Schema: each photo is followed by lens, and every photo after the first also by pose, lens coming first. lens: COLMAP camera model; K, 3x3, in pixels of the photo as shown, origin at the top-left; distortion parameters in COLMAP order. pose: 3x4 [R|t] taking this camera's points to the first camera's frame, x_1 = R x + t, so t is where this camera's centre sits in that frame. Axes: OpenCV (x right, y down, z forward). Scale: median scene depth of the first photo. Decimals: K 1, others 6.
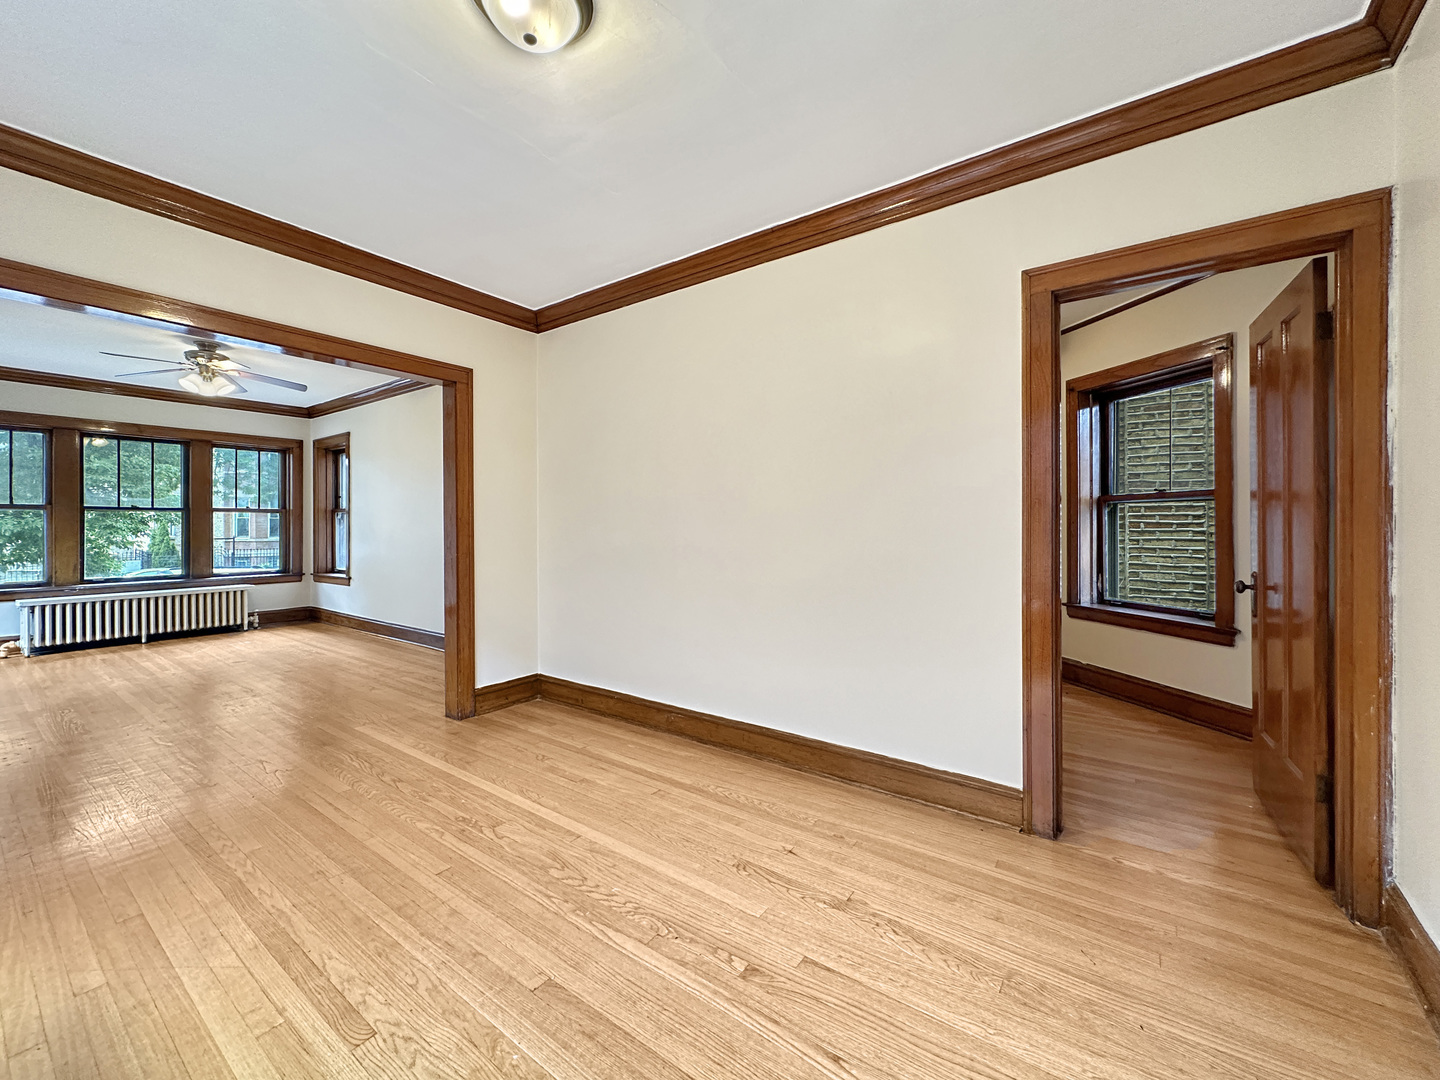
lens RADIAL K [[580.3, 0, 724.6], [0, 580.3, 536.6], [0, 0, 1]] dist [0.001469, 0.000334]
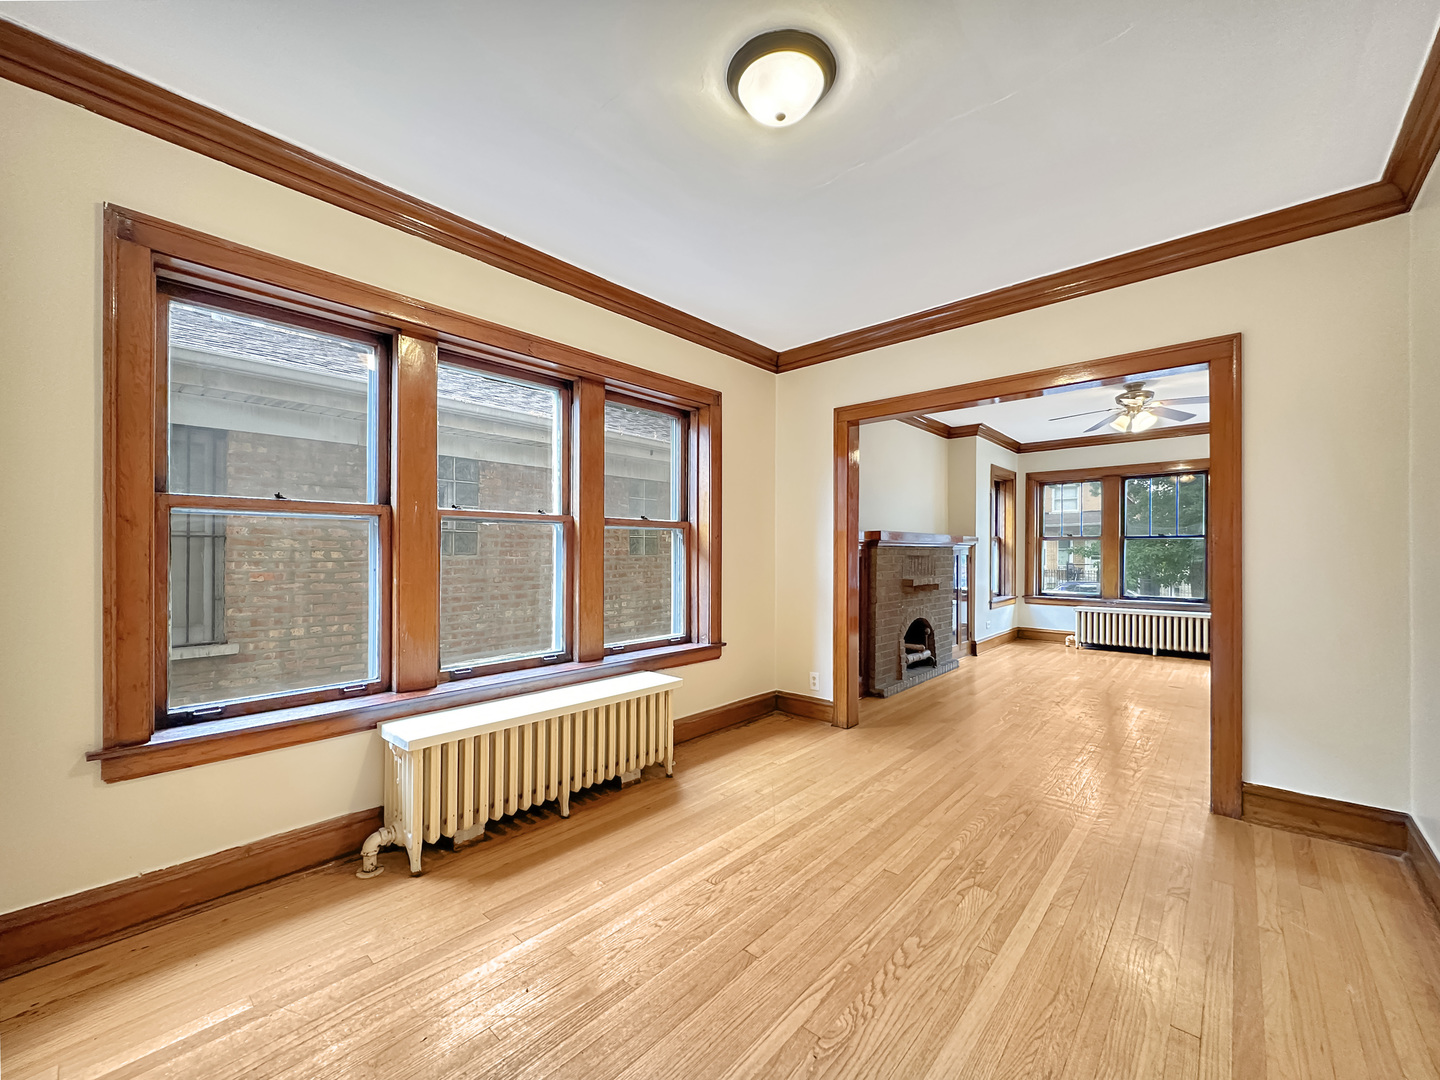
lens RADIAL K [[580.3, 0, 716.9], [0, 580.3, 549.9], [0, 0, 1]] dist [0.001469, 0.000334]
pose [[-0.112787, -0.006322, -0.993599, 0.505880], [-0.015612, 0.999868, -0.004589, -0.008891], [0.993497, 0.014994, -0.112870, 0.640599]]
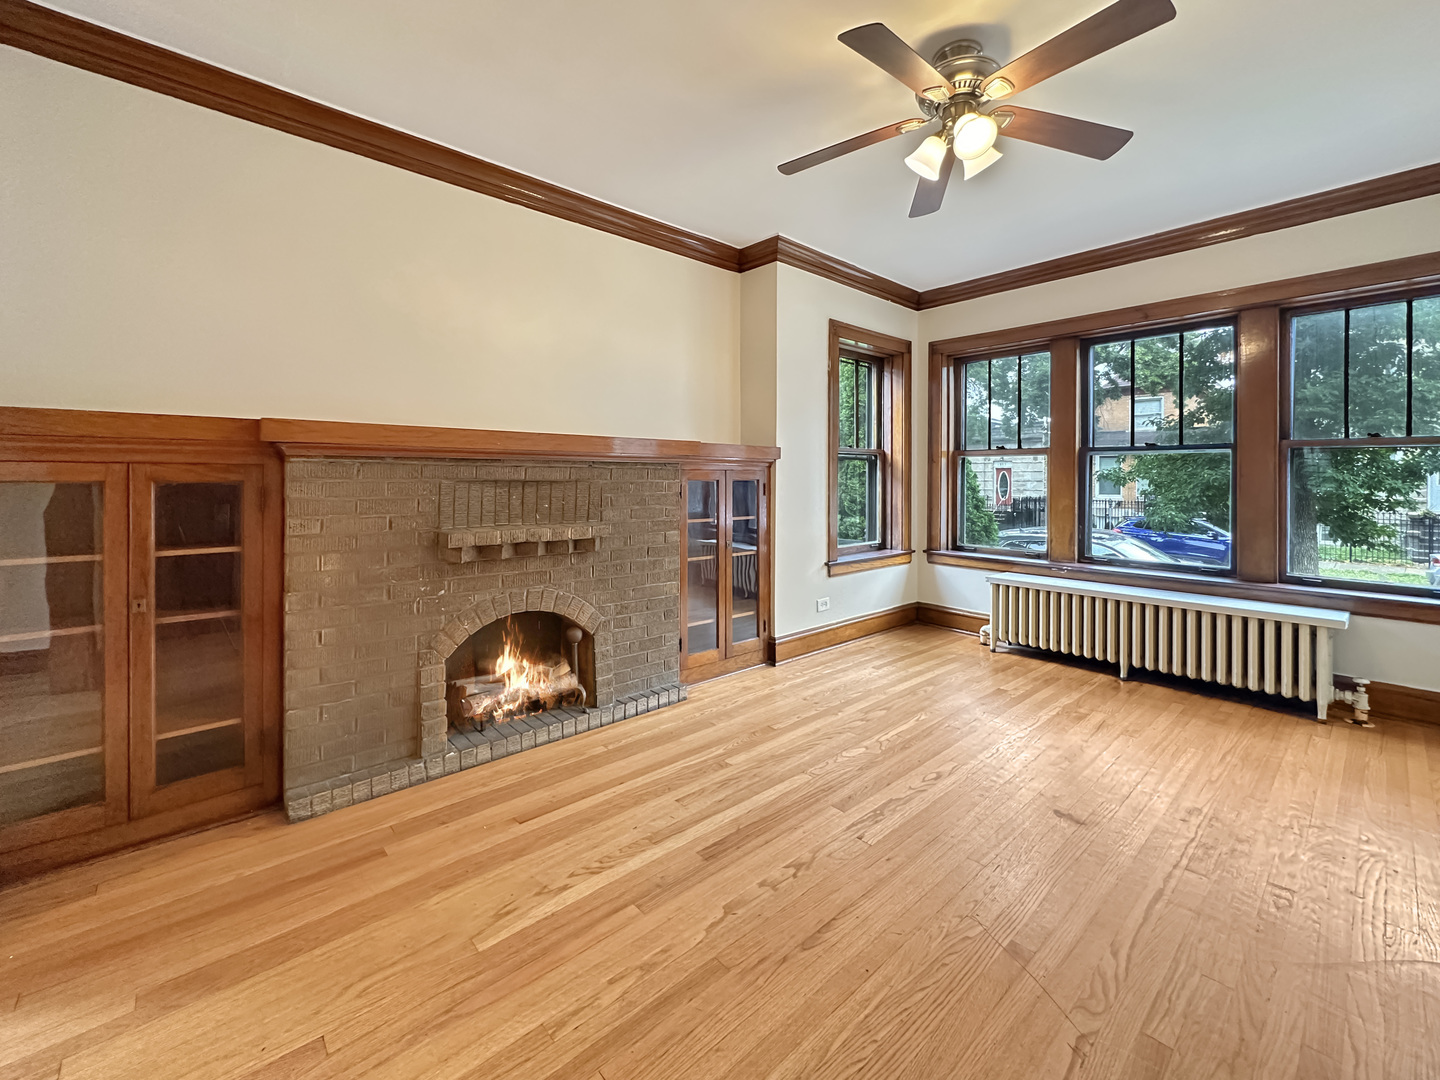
lens RADIAL K [[580.3, 0, 750.8], [0, 580.3, 477.6], [0, 0, 1]] dist [0.001469, 0.000334]
pose [[-0.220997, 0.002966, -0.975270, -0.794894], [-0.021698, 0.999733, 0.007957, -0.034562], [0.975033, 0.022920, -0.220874, 1.742305]]
